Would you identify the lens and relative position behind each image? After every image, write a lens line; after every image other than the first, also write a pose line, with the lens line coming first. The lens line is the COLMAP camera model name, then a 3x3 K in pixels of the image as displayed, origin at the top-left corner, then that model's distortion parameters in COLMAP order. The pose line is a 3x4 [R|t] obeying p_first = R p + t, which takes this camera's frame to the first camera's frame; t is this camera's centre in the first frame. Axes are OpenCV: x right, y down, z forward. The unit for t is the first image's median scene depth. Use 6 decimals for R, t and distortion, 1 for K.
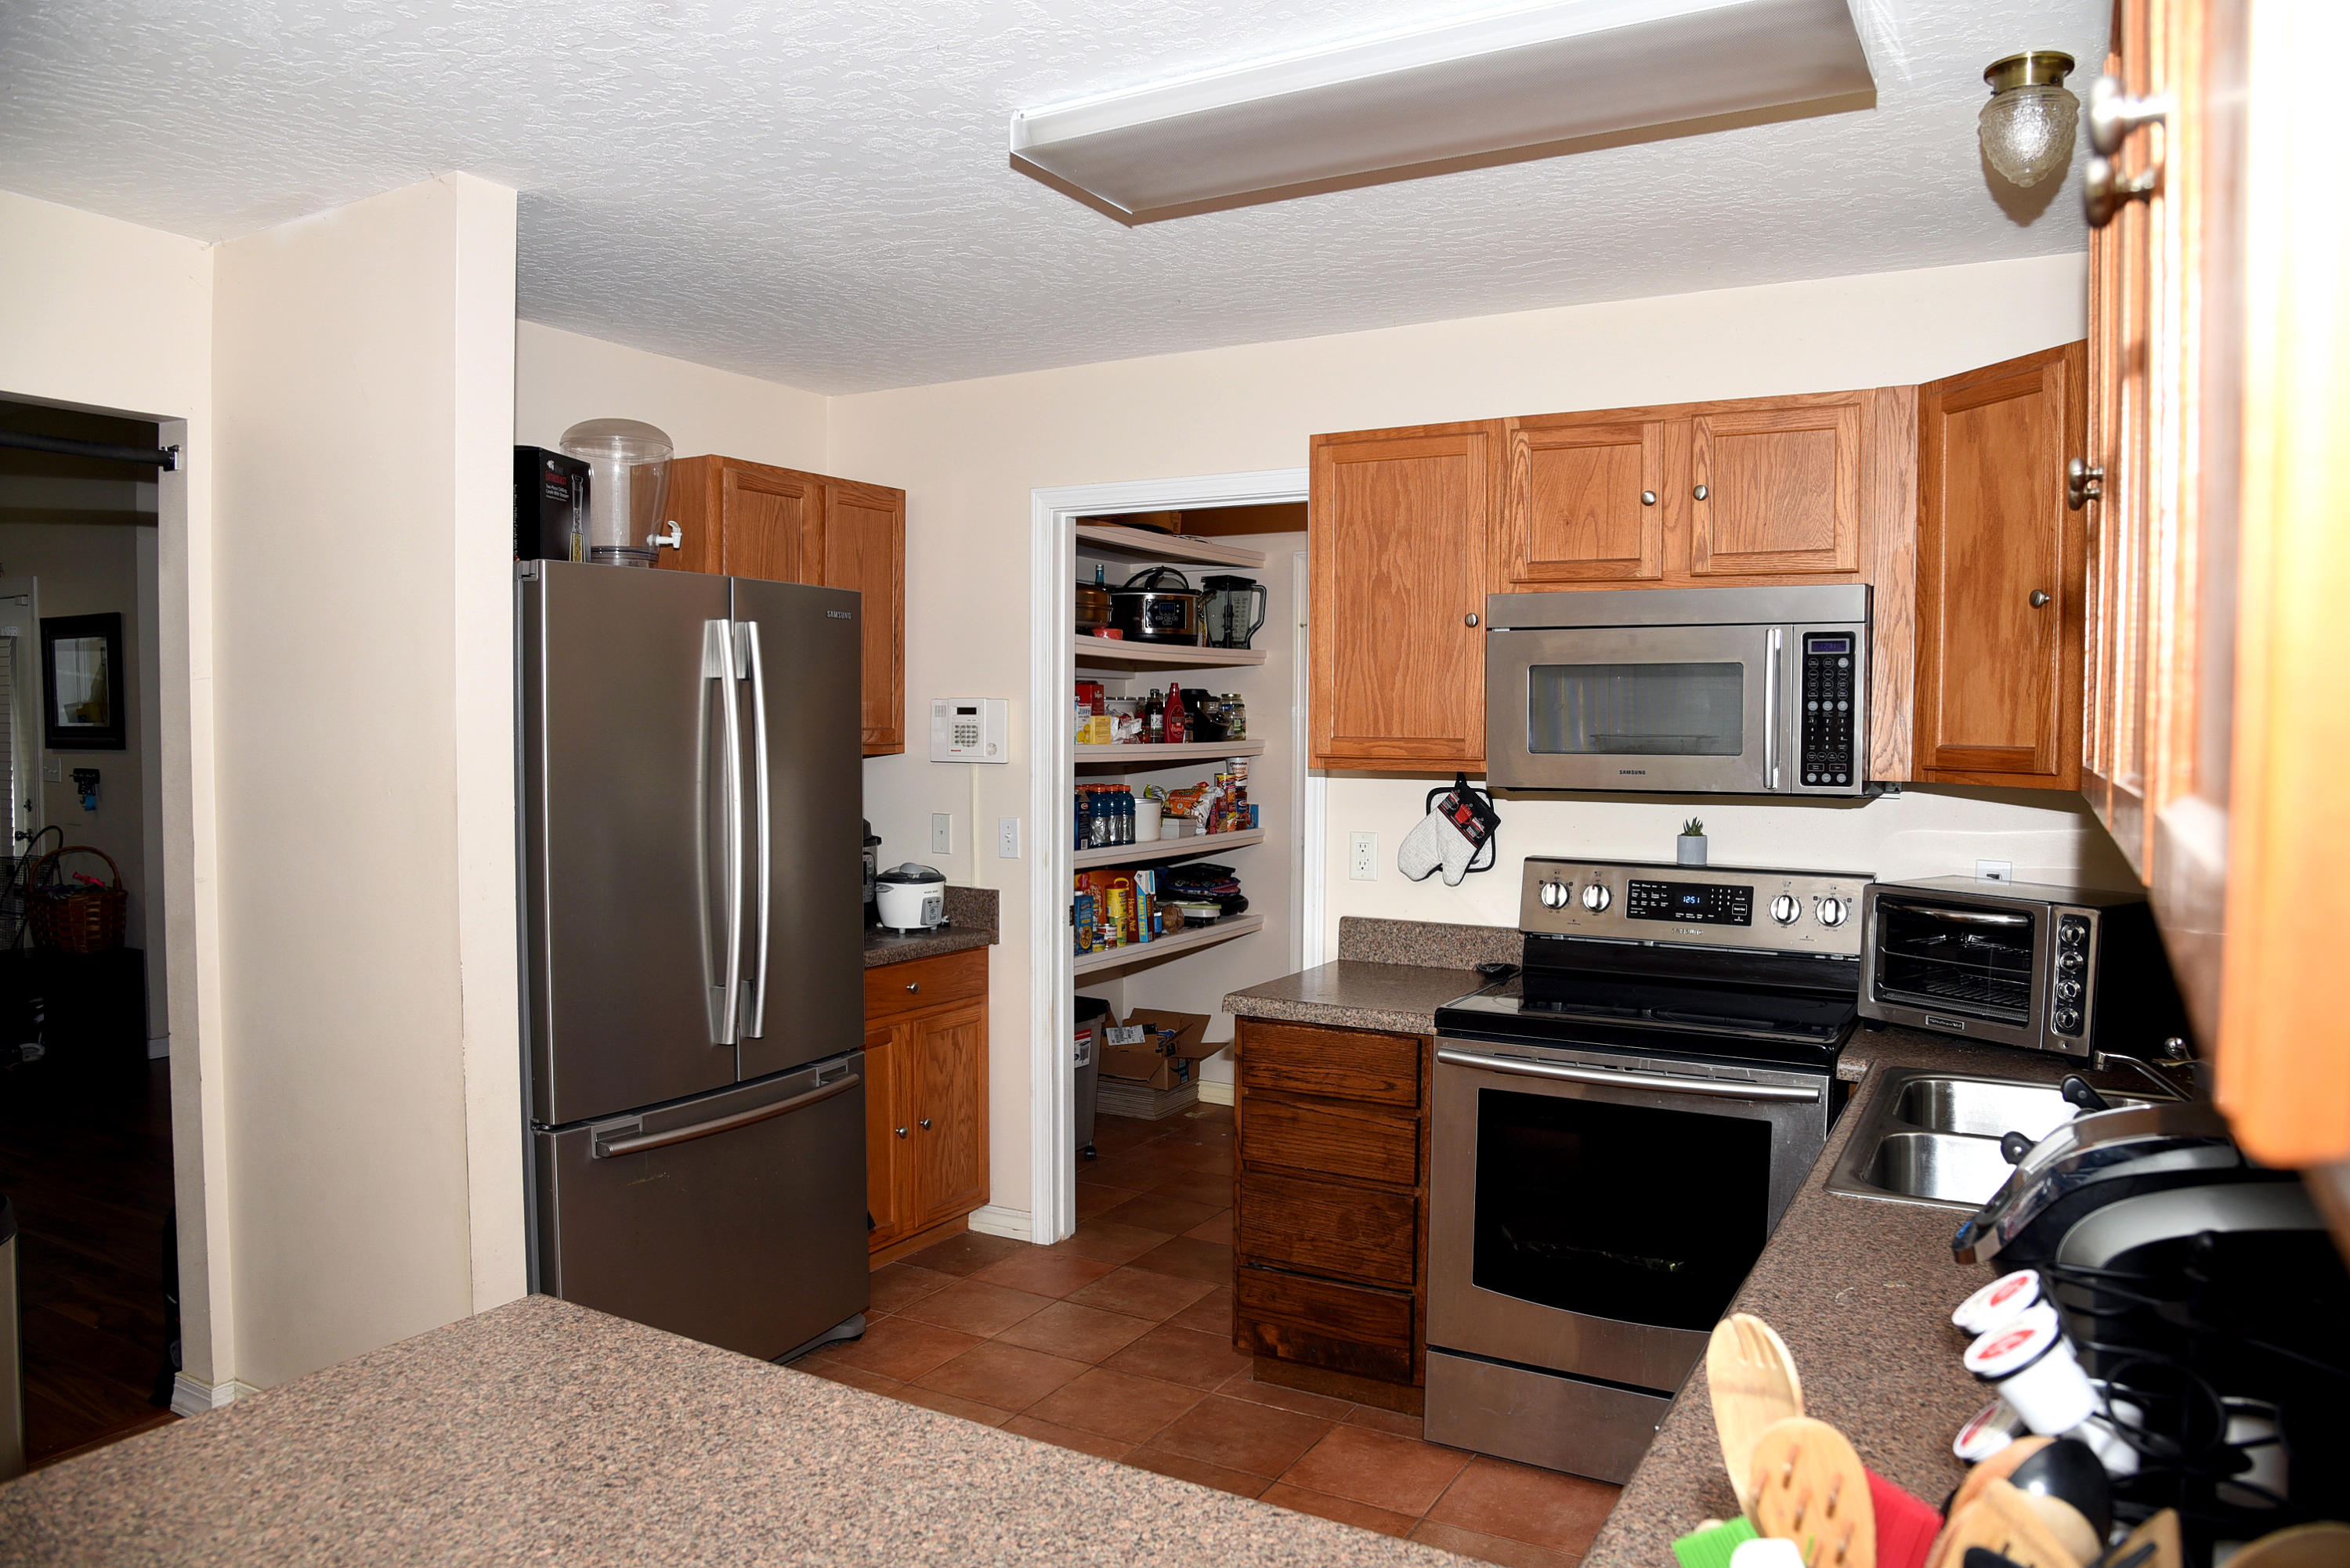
lens RADIAL K [[1601.2, 0, 1175.9], [0, 1601.2, 791.3], [0, 0, 1]] dist [-0.109649, 0.056647]
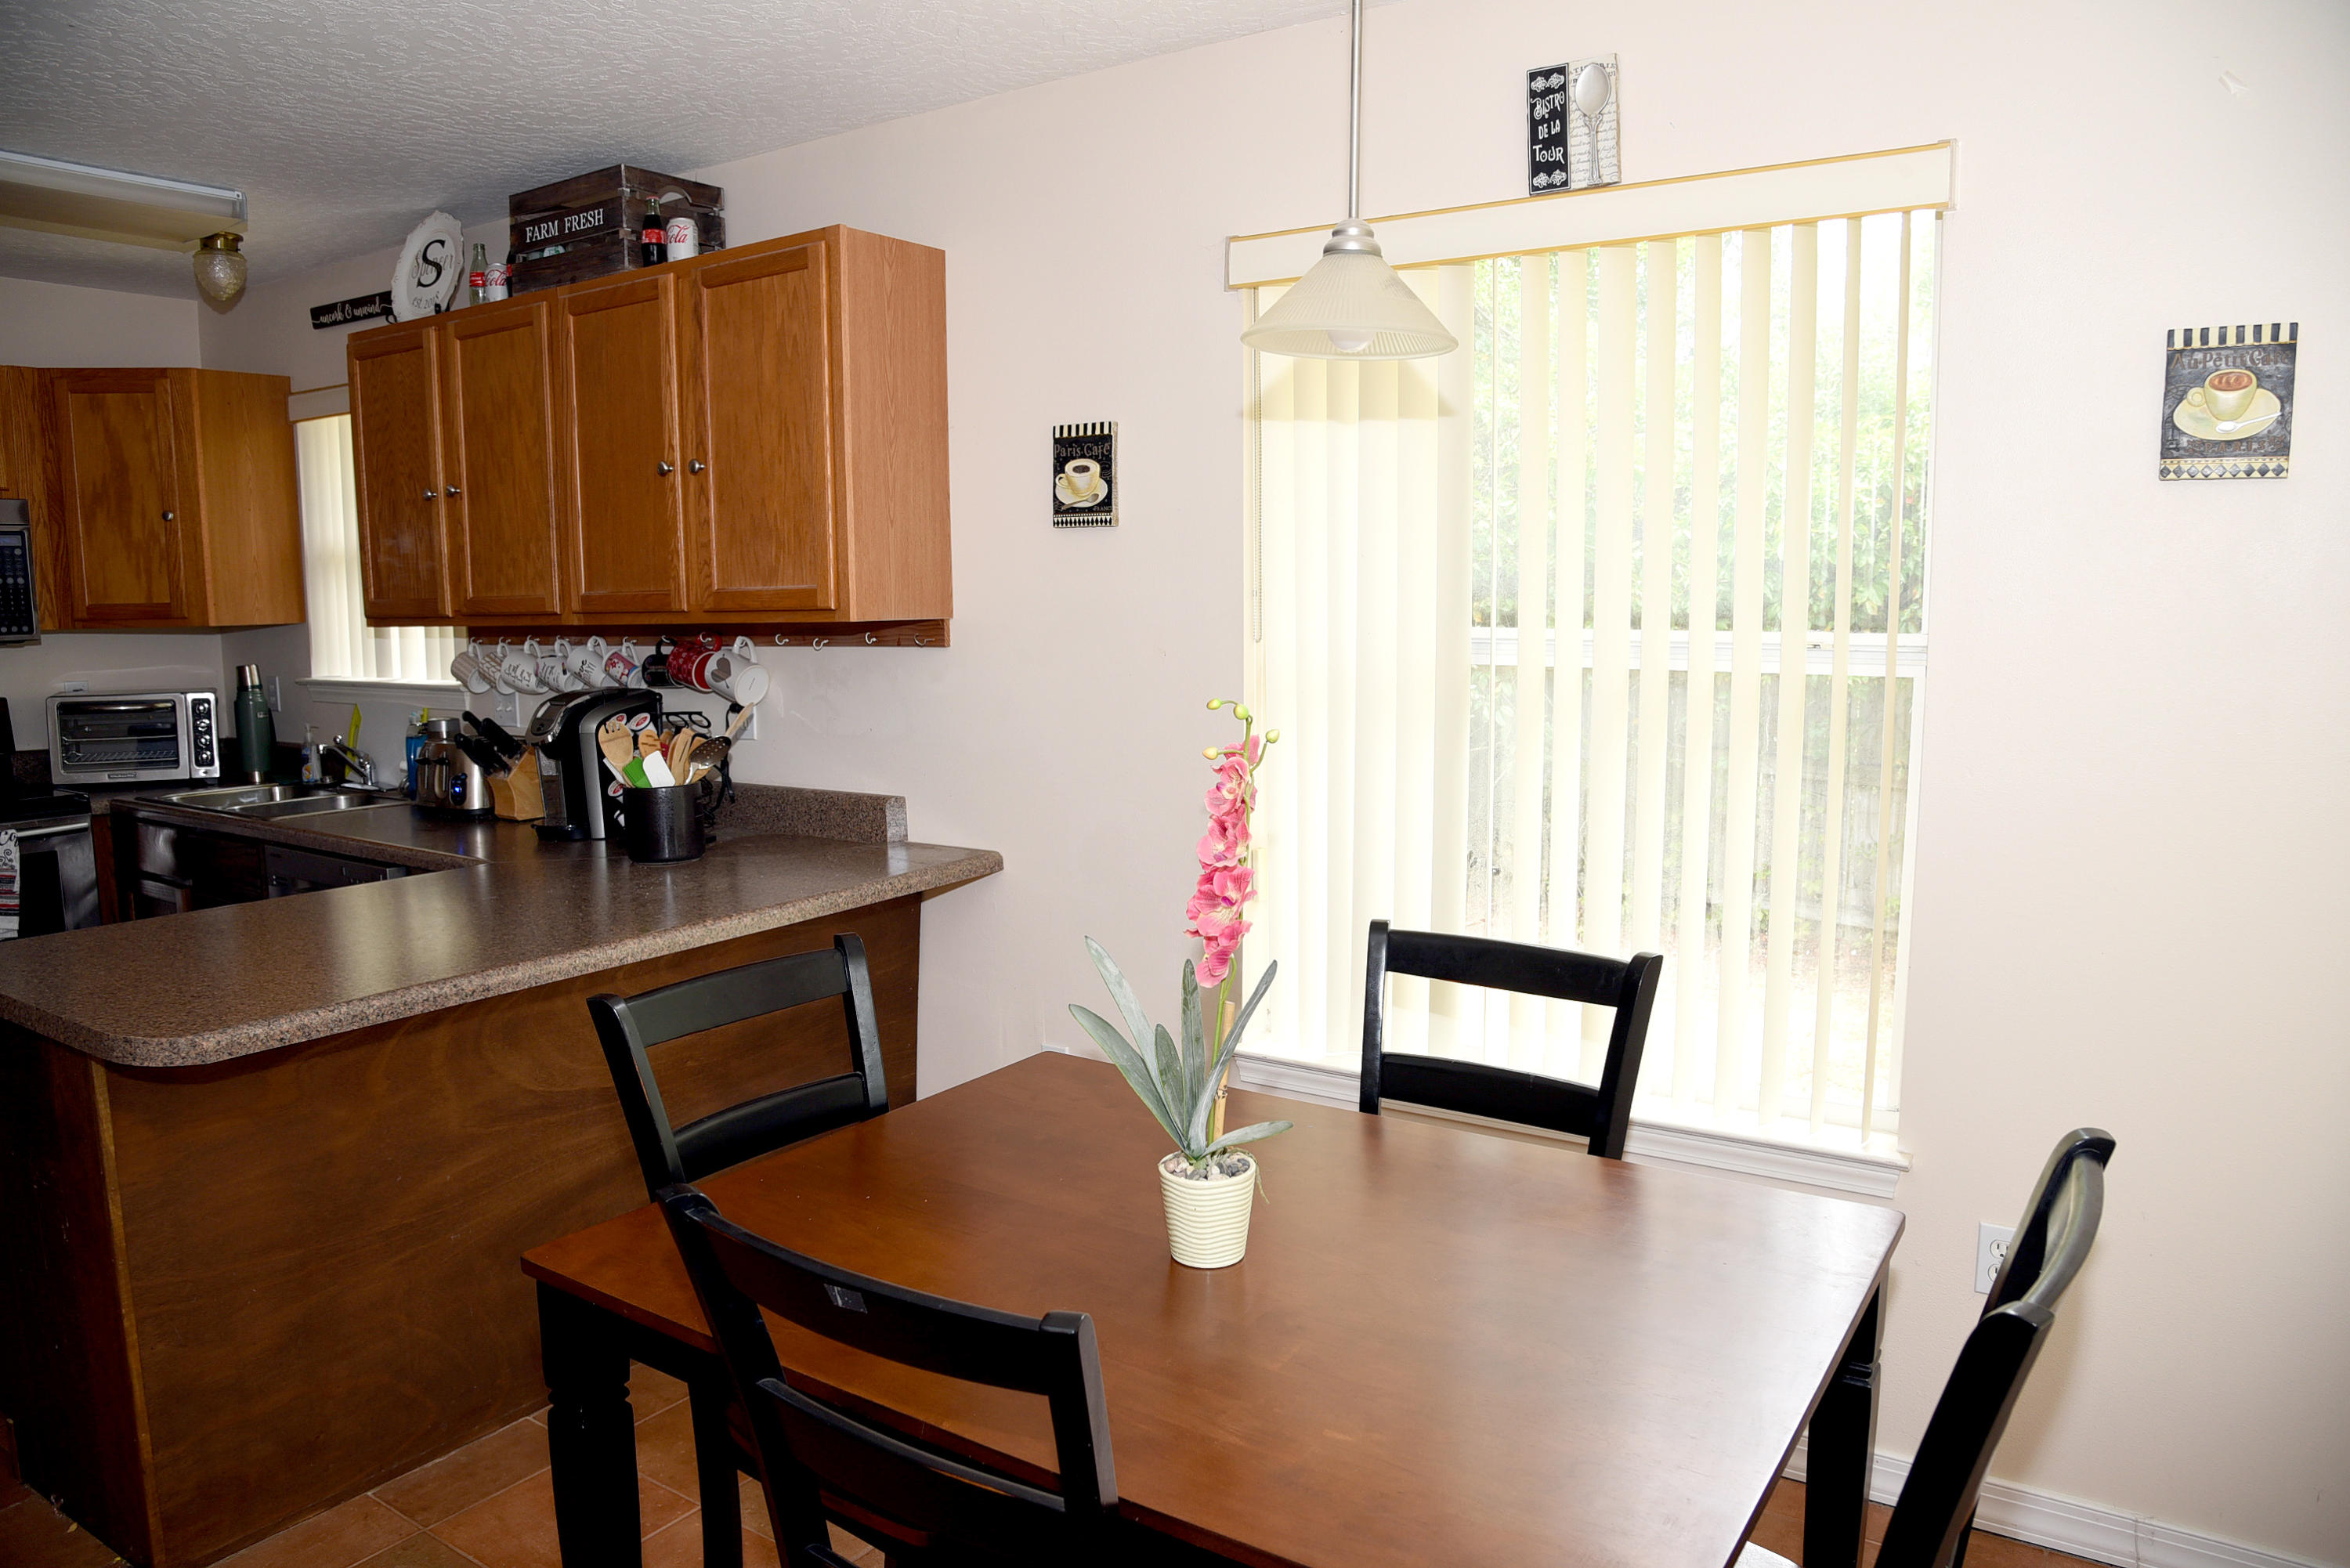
lens RADIAL K [[1601.2, 0, 1164.3], [0, 1601.2, 793.7], [0, 0, 1]] dist [-0.109649, 0.056647]
pose [[0.086400, -0.137798, 0.986685, -0.870809], [0.054540, 0.989557, 0.133423, 0.010997], [-0.994767, 0.042286, 0.093013, -0.200666]]
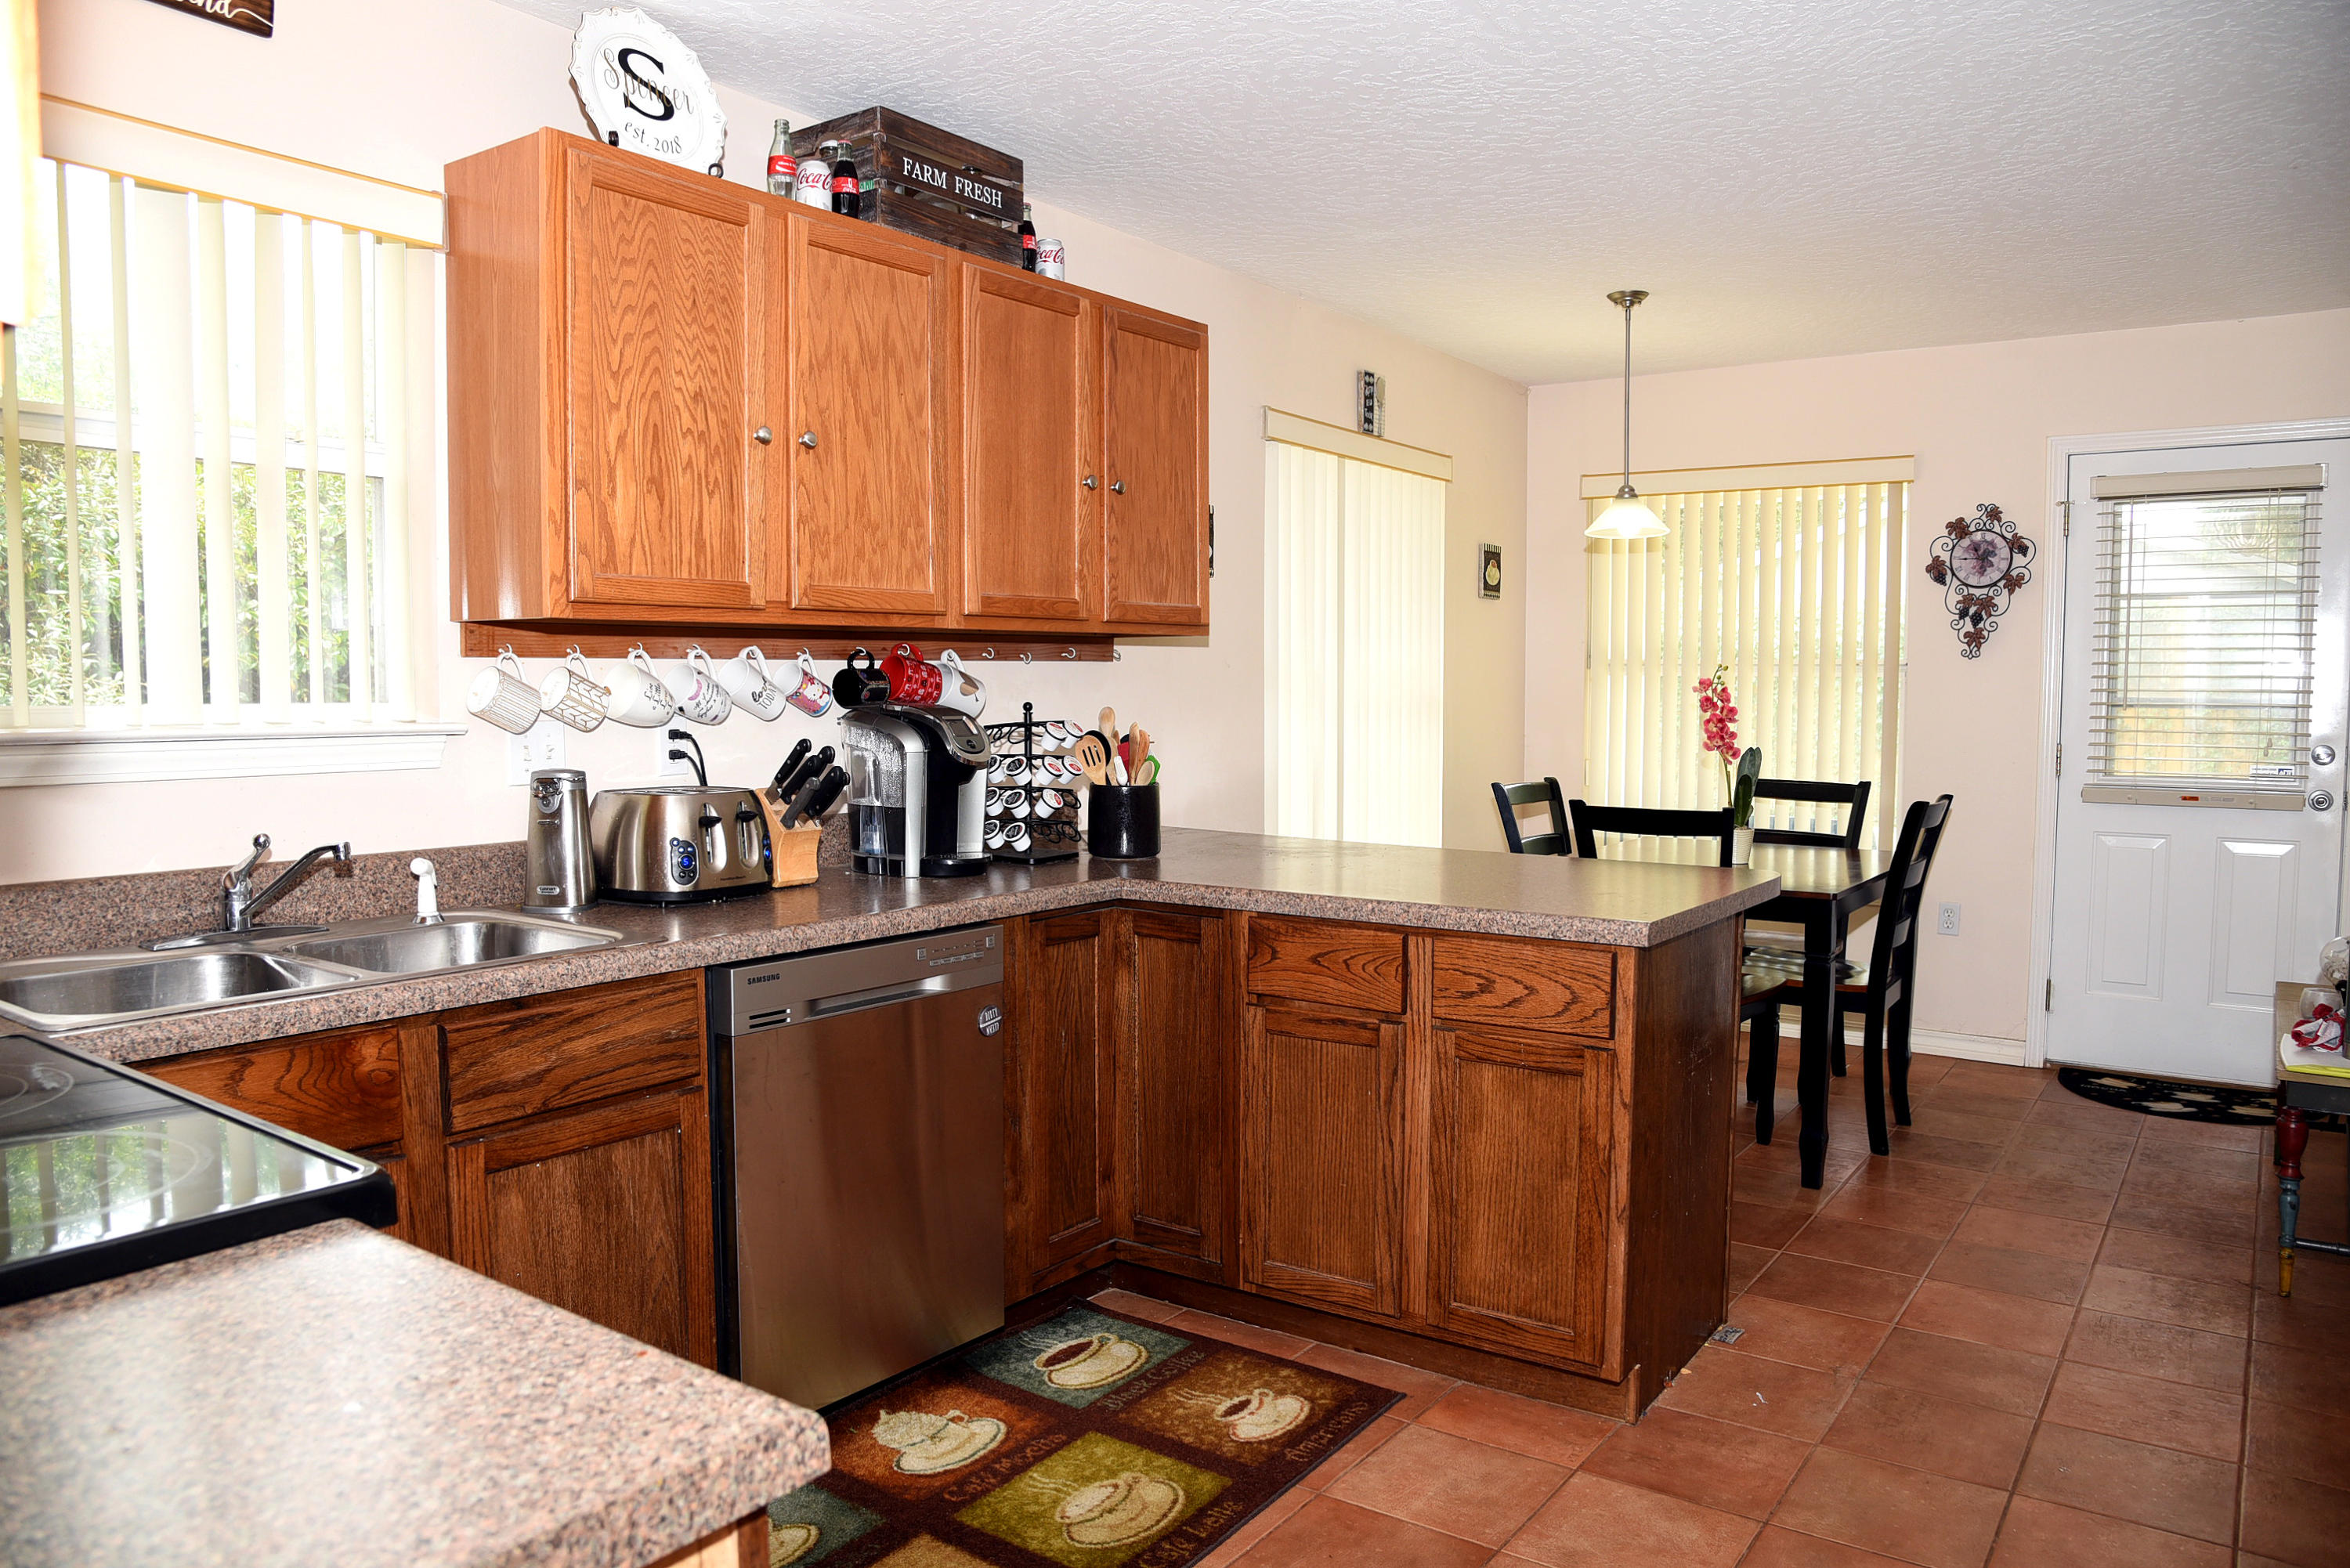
lens RADIAL K [[1601.2, 0, 1160.2], [0, 1601.2, 796.6], [0, 0, 1]] dist [-0.109649, 0.056647]
pose [[-0.993316, -0.016575, 0.114226, -0.047307], [-0.003487, 0.993494, 0.113835, 0.009282], [-0.115370, 0.112676, -0.986911, 1.259362]]
